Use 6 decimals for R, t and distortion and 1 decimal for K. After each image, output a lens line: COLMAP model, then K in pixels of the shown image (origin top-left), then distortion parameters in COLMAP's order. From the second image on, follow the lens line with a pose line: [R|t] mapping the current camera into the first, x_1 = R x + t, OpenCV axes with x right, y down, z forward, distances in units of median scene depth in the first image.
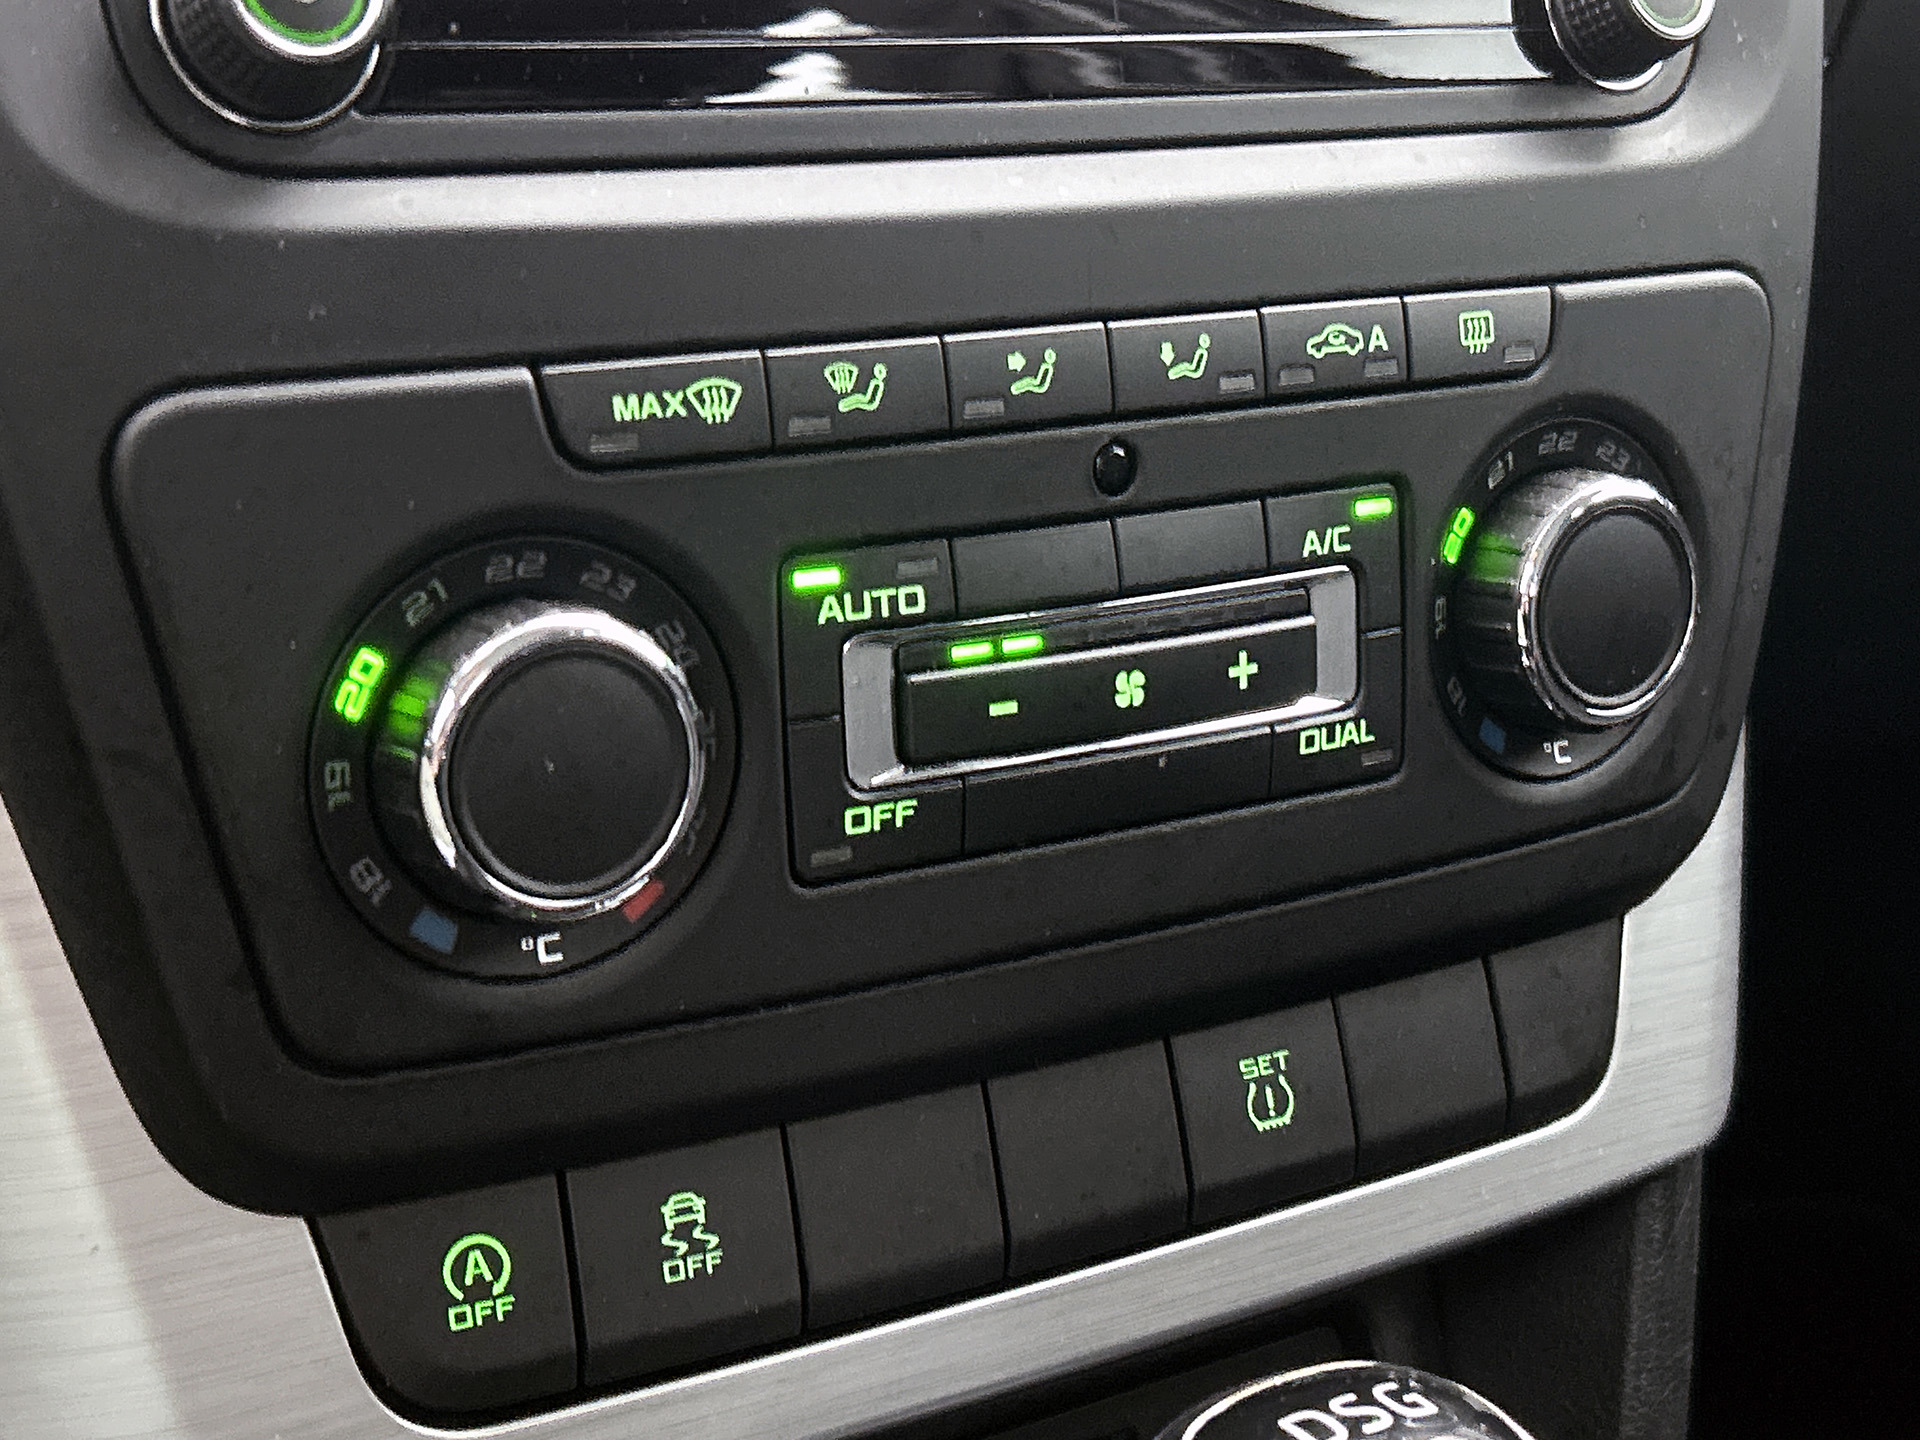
lens RADIAL K [[2784.0, 0, 960.0], [0, 2784.0, 720.0], [0, 0, 1]] dist [0.152972, -0.783690]
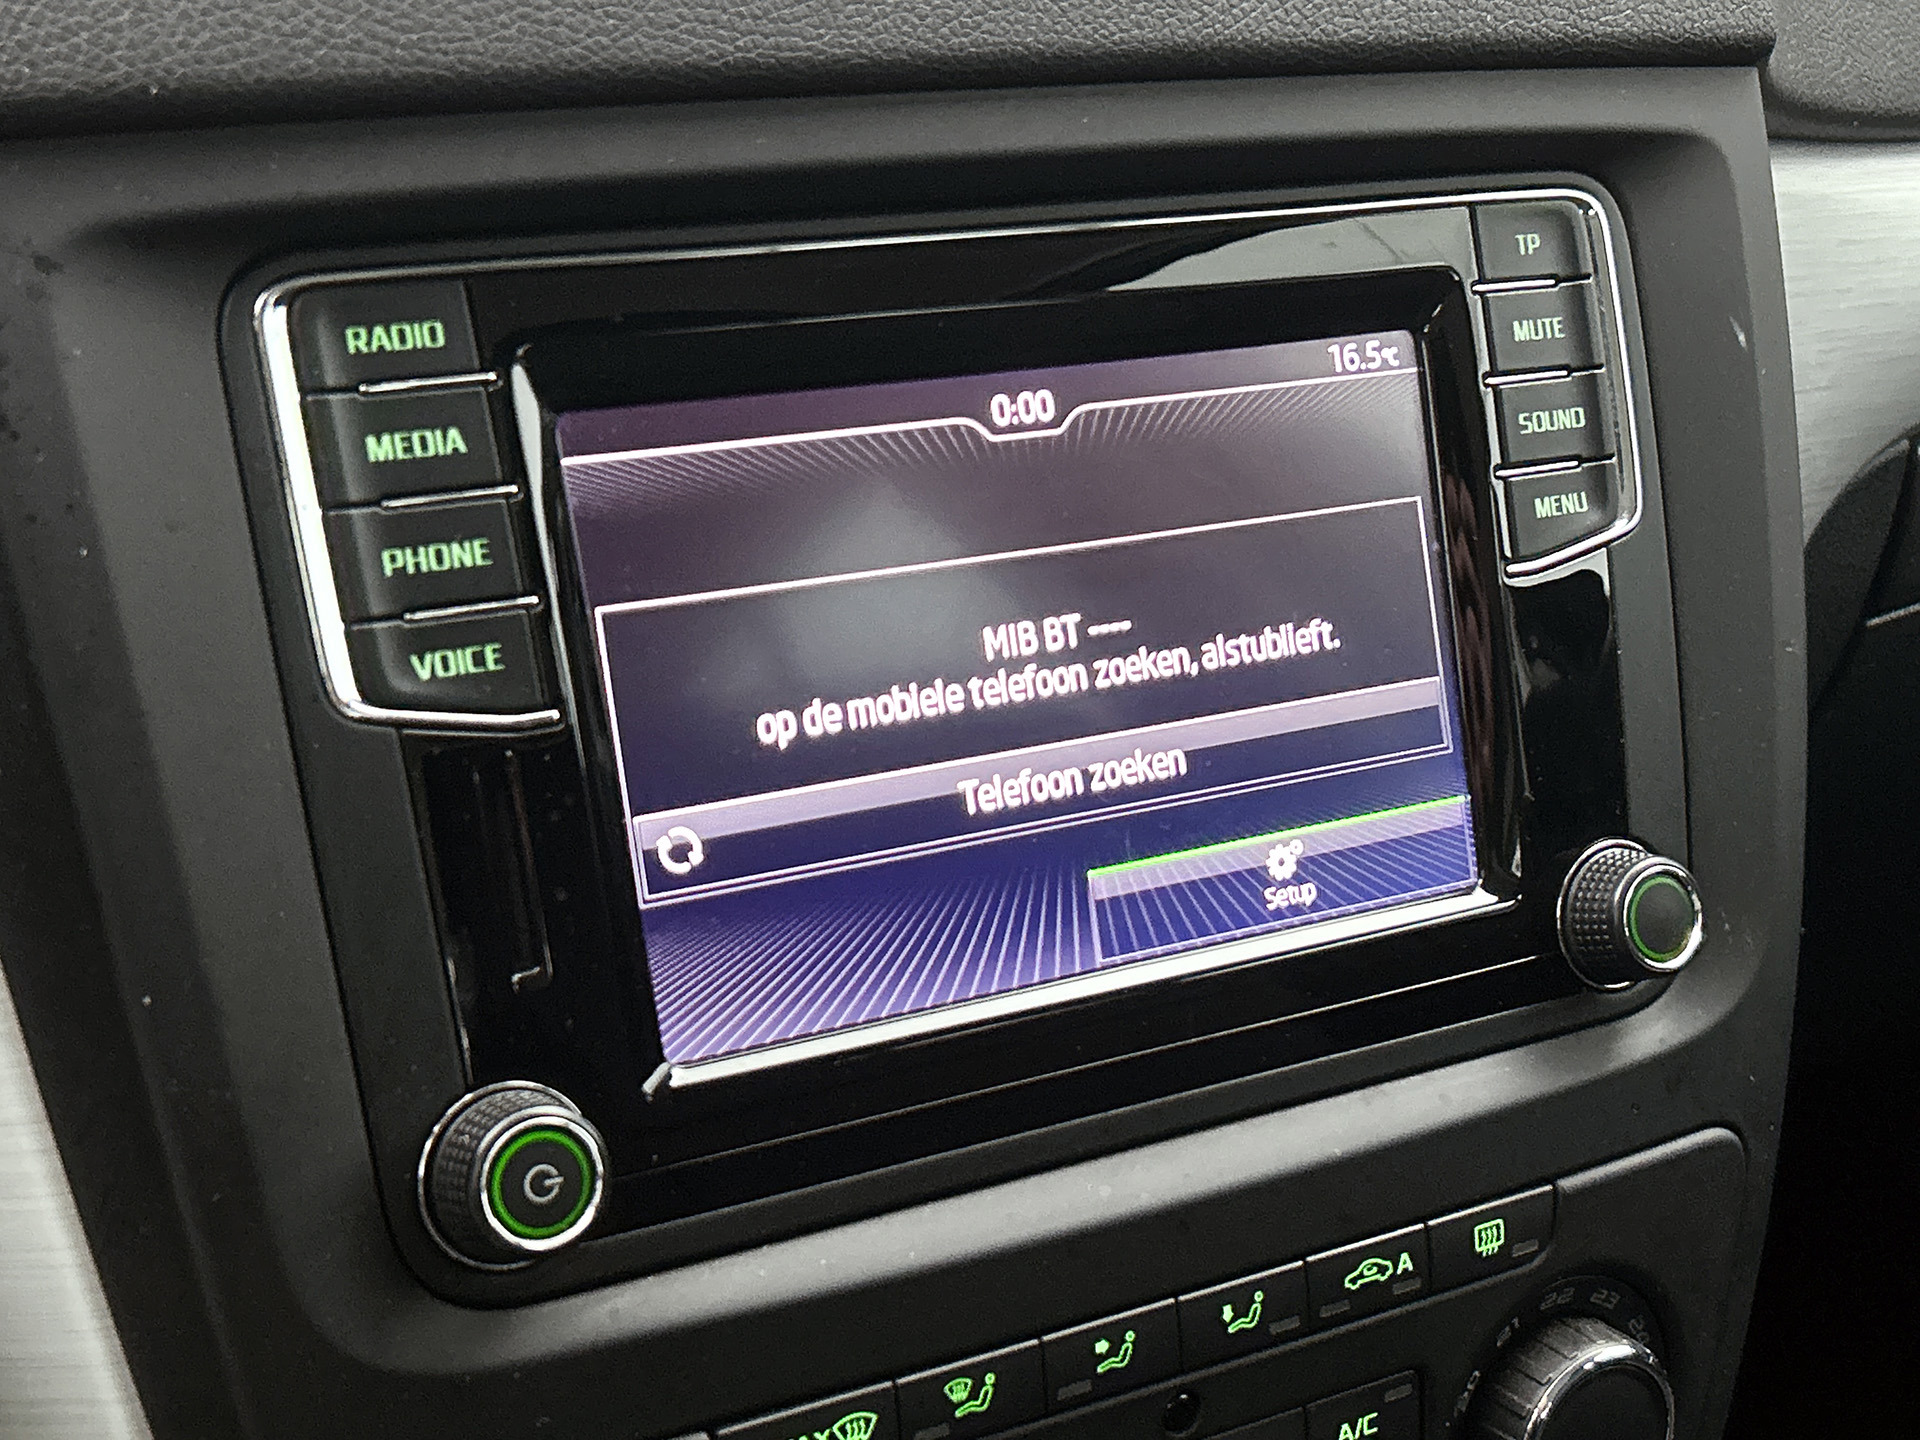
lens RADIAL K [[2784.0, 0, 960.0], [0, 2784.0, 720.0], [0, 0, 1]] dist [0.152972, -0.783690]
pose [[0.999680, 0.021915, -0.012621, -0.029324], [-0.021284, 0.998613, 0.048149, -0.422723], [0.013659, -0.047865, 0.998760, -0.178597]]
